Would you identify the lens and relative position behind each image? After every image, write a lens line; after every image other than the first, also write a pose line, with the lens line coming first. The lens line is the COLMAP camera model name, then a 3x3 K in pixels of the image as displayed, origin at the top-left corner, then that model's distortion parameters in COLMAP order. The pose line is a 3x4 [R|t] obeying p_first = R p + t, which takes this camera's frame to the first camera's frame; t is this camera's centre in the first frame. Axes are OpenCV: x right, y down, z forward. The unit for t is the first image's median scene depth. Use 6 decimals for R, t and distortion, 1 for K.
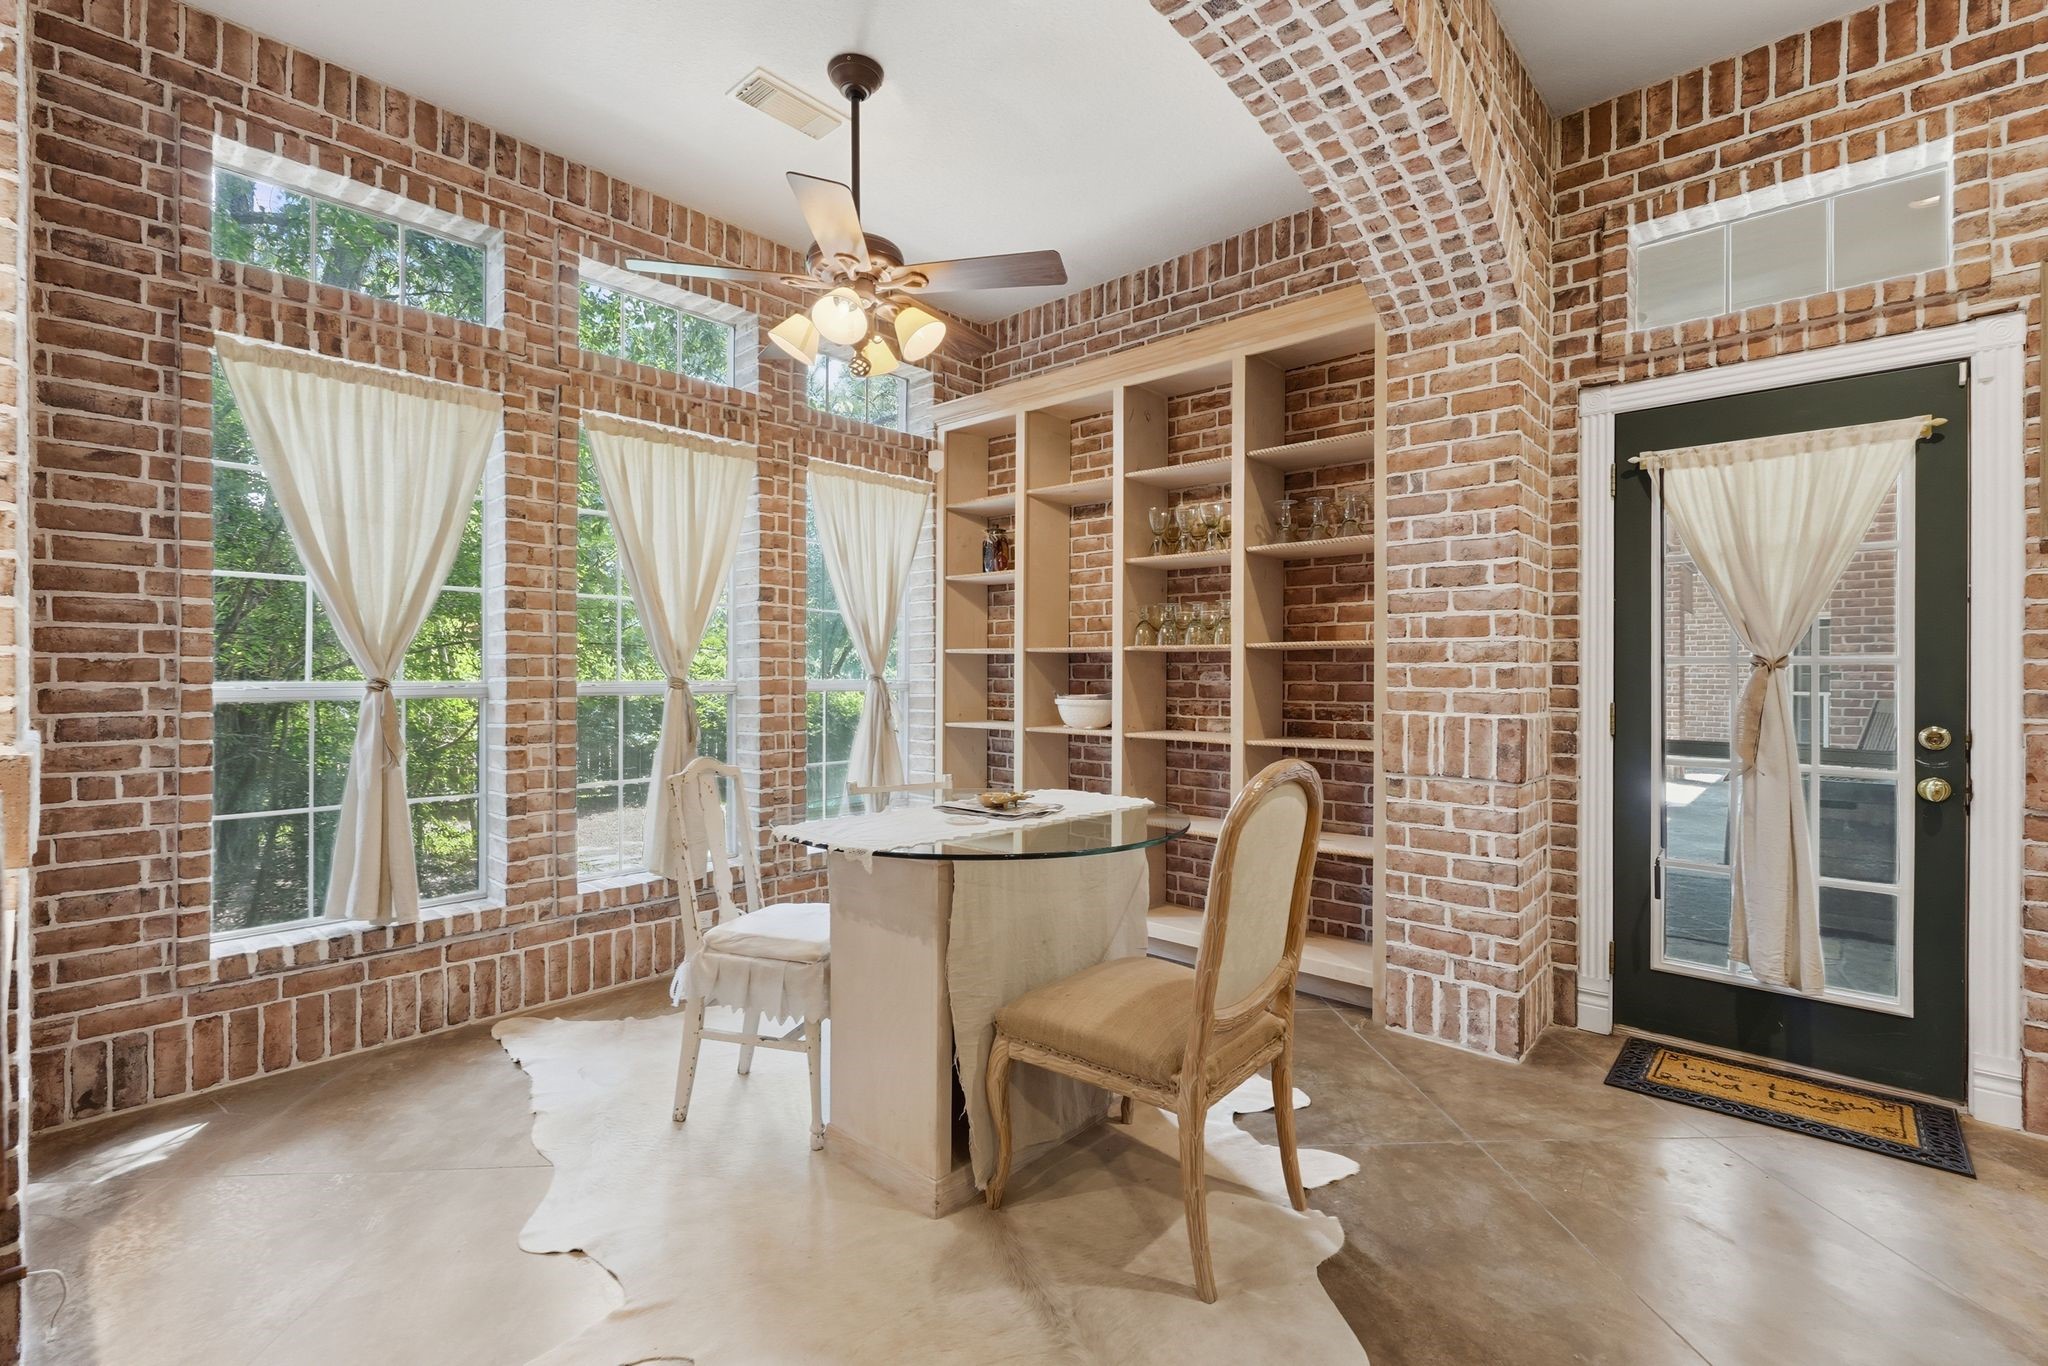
lens RADIAL K [[892.8, 0, 1031.8], [0, 892.8, 663.1], [0, 0, 1]] dist [0.008301, -0.000950]
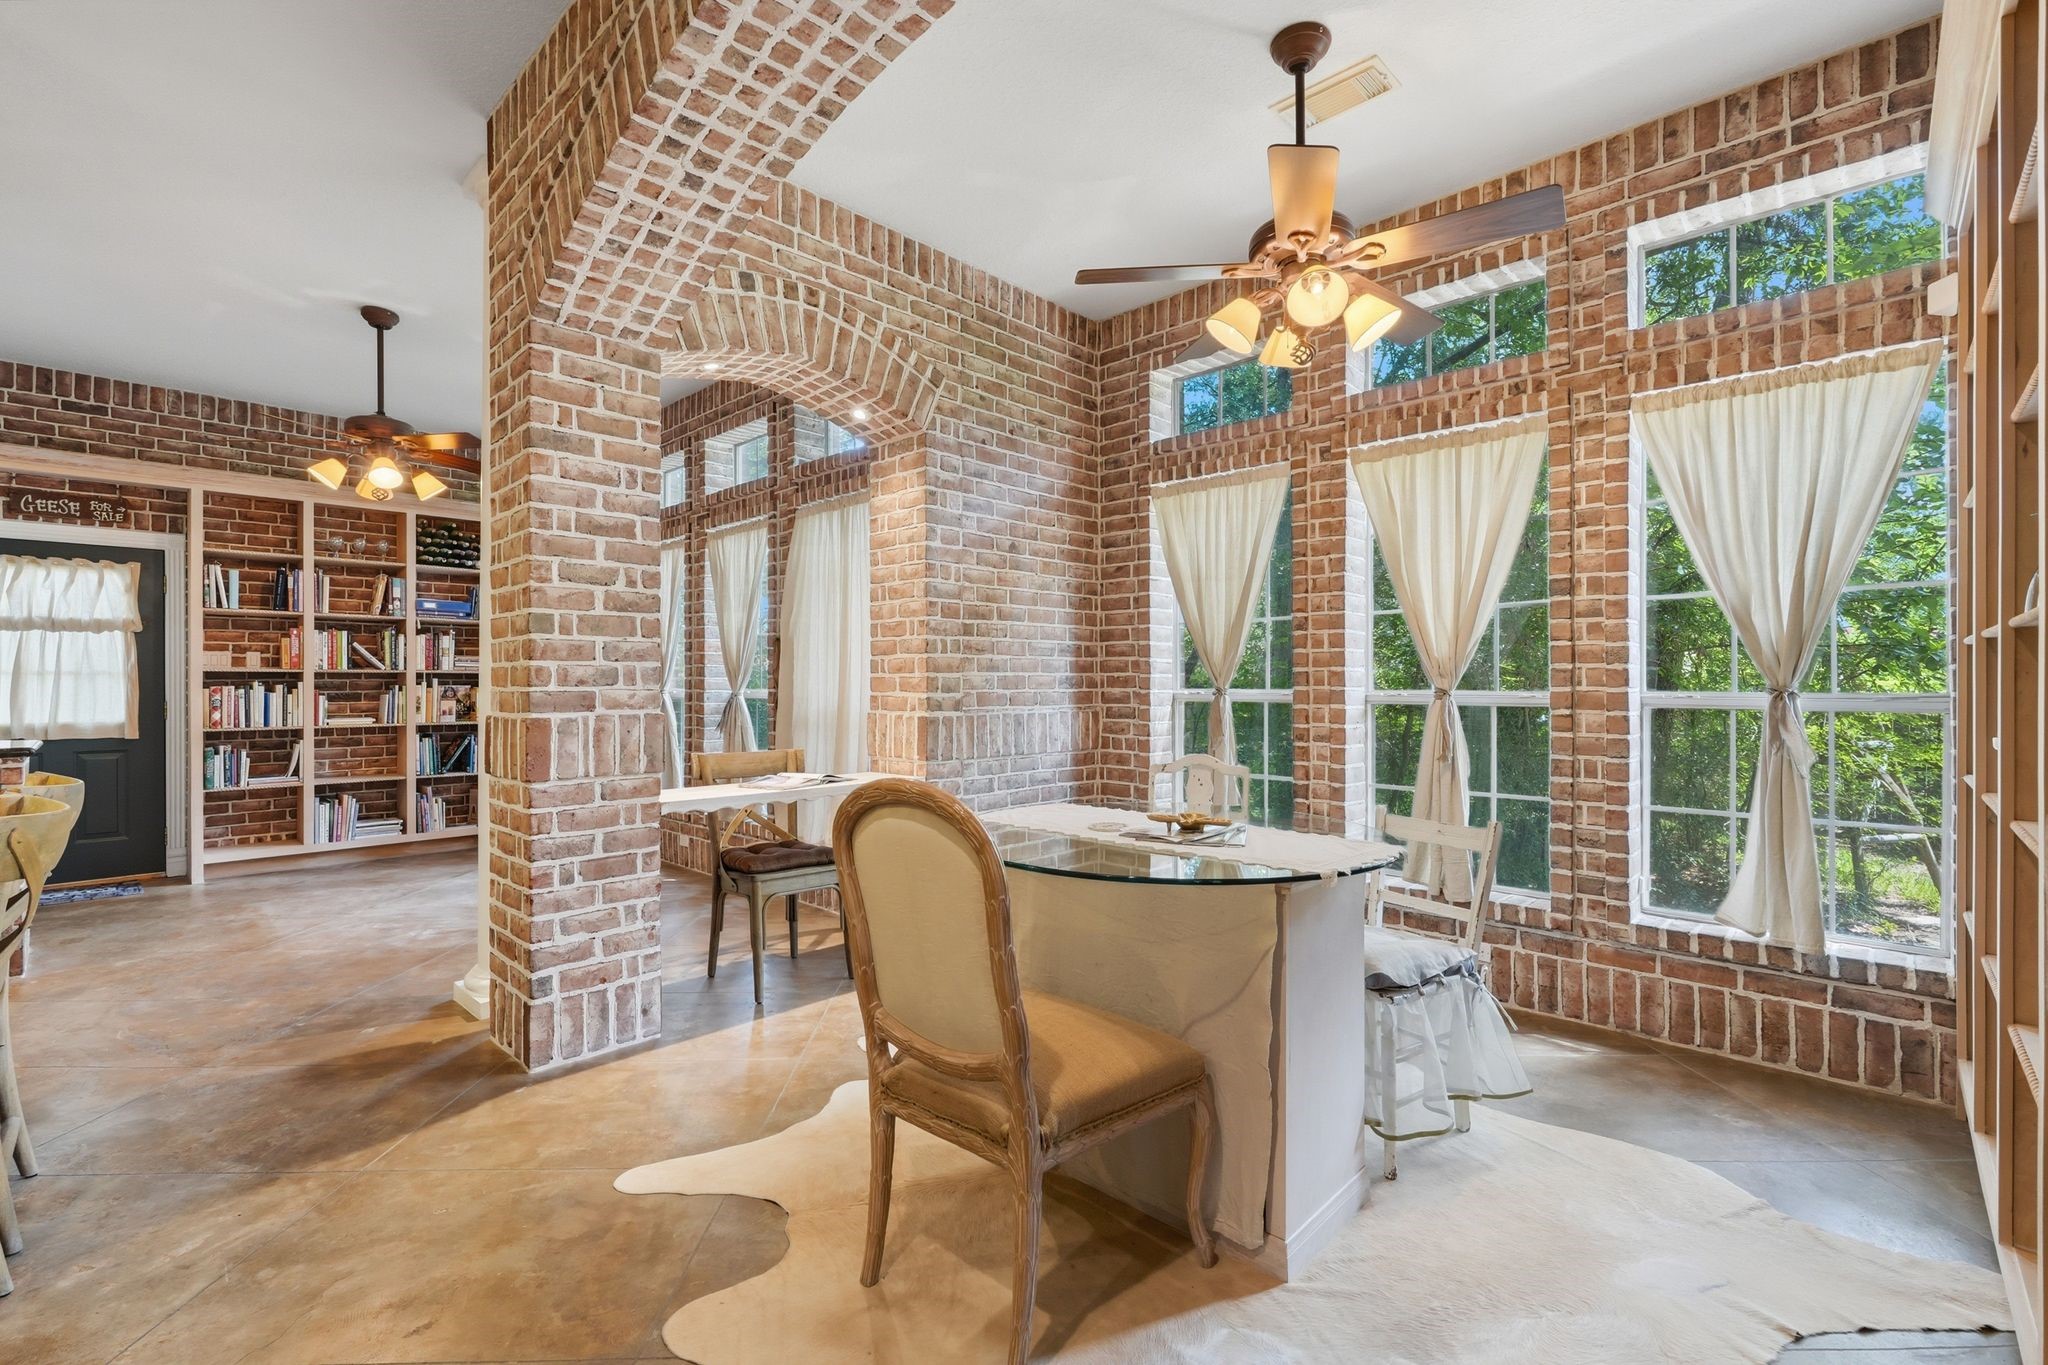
lens RADIAL K [[892.8, 0, 1023.6], [0, 892.8, 680.4], [0, 0, 1]] dist [0.008301, -0.000950]
pose [[-0.033523, 0.005254, -0.999424, 0.696200], [0.016475, 0.999853, 0.004703, -0.004667], [0.999302, -0.016308, -0.033604, 0.681439]]
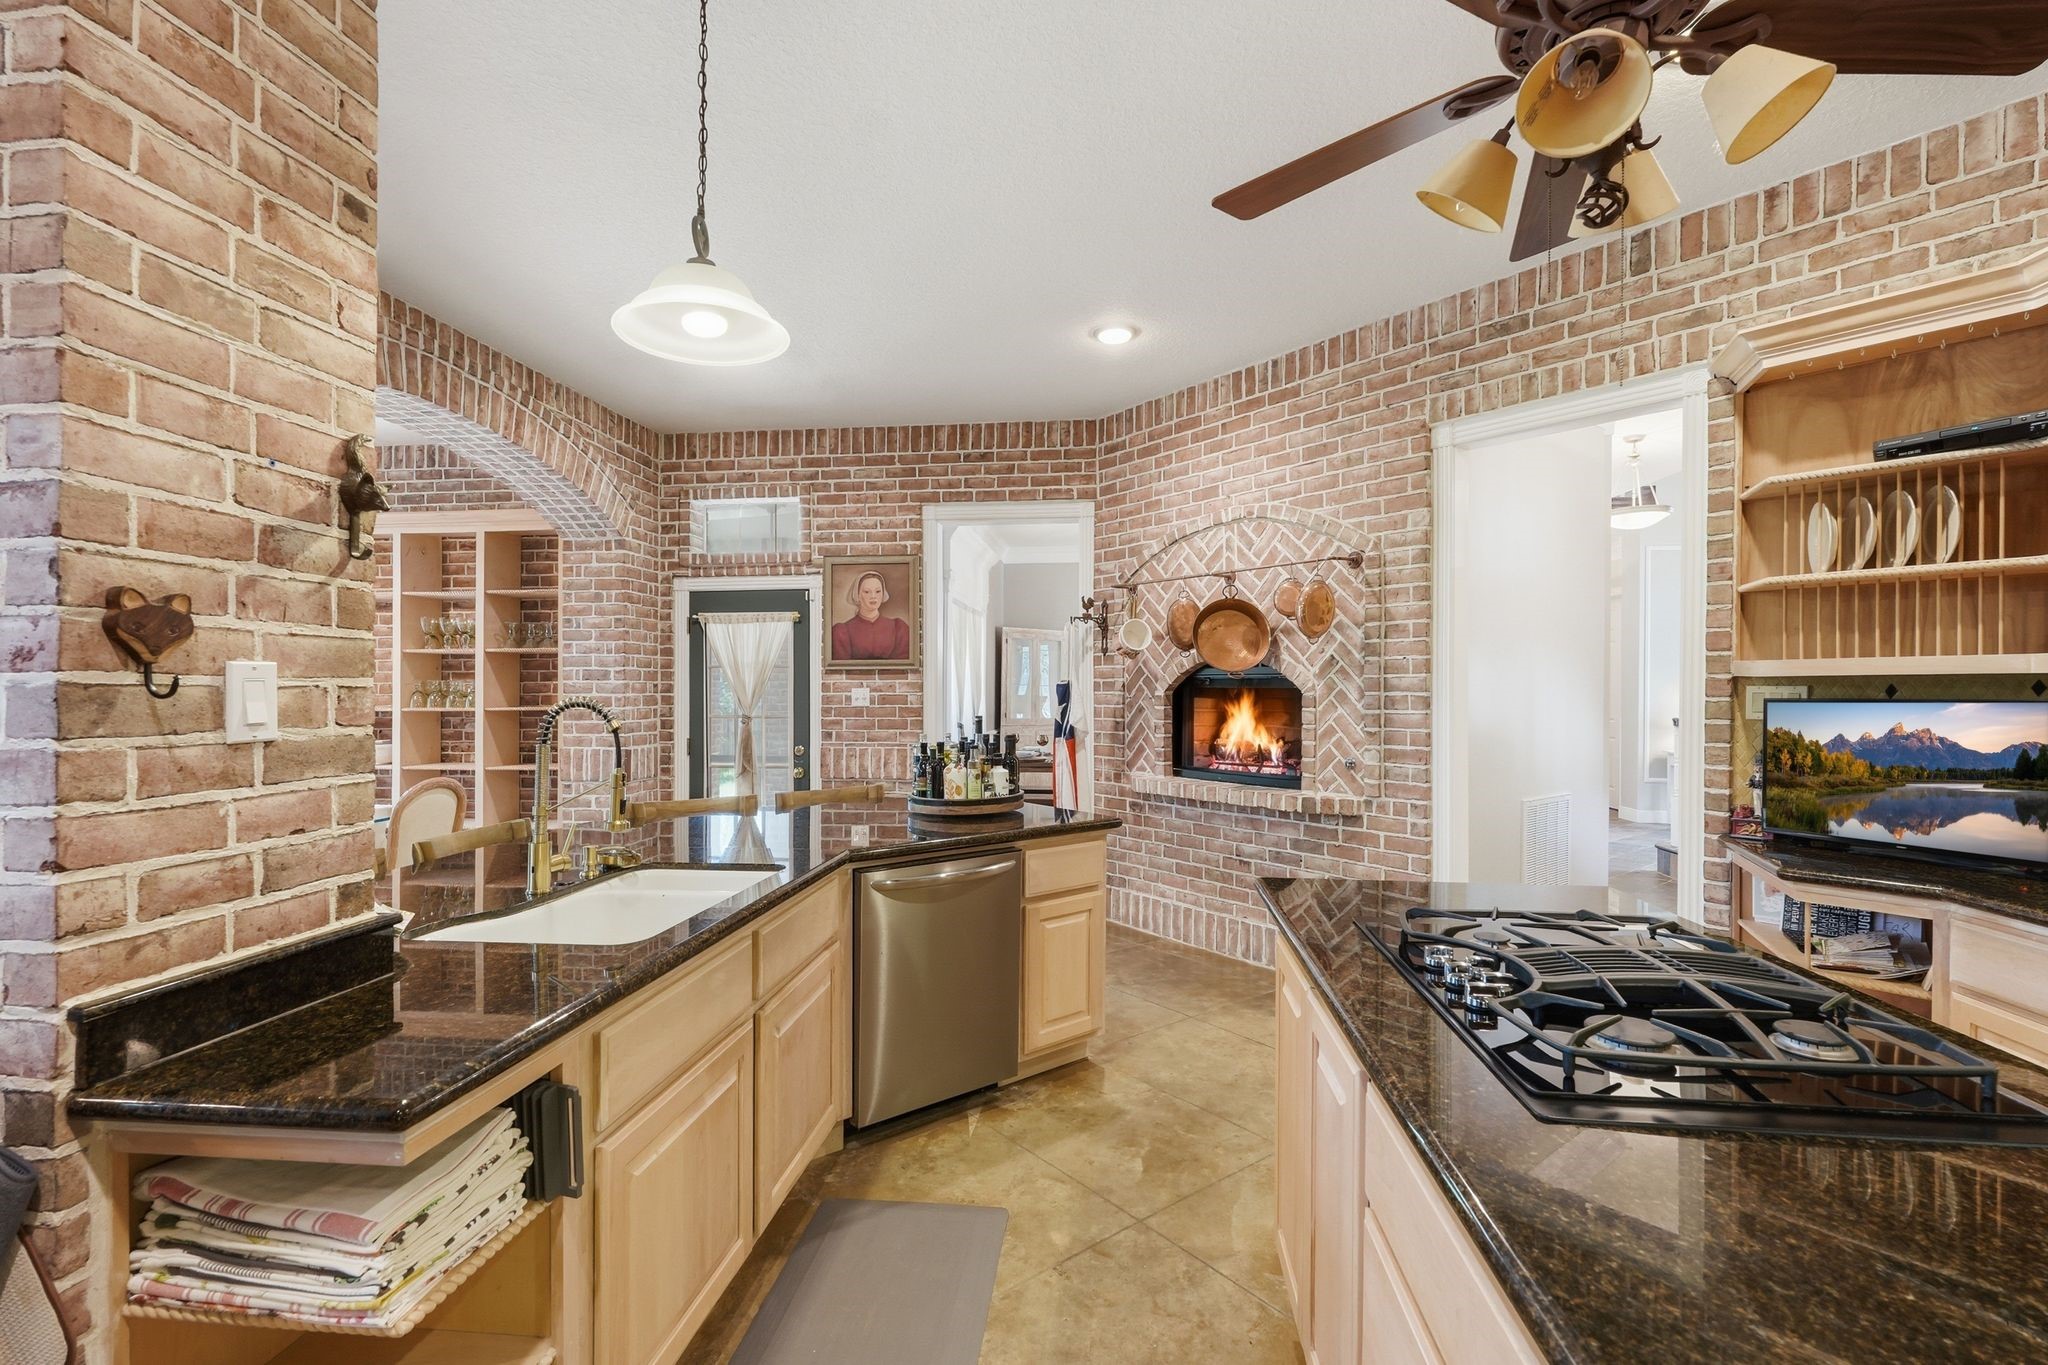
lens RADIAL K [[892.8, 0, 1016.3], [0, 892.8, 678.7], [0, 0, 1]] dist [0.008301, -0.000950]
pose [[0.824524, -0.002125, 0.565823, 0.132083], [0.000129, 0.999994, 0.003567, -0.093432], [-0.565827, -0.002868, 0.824519, -1.034409]]
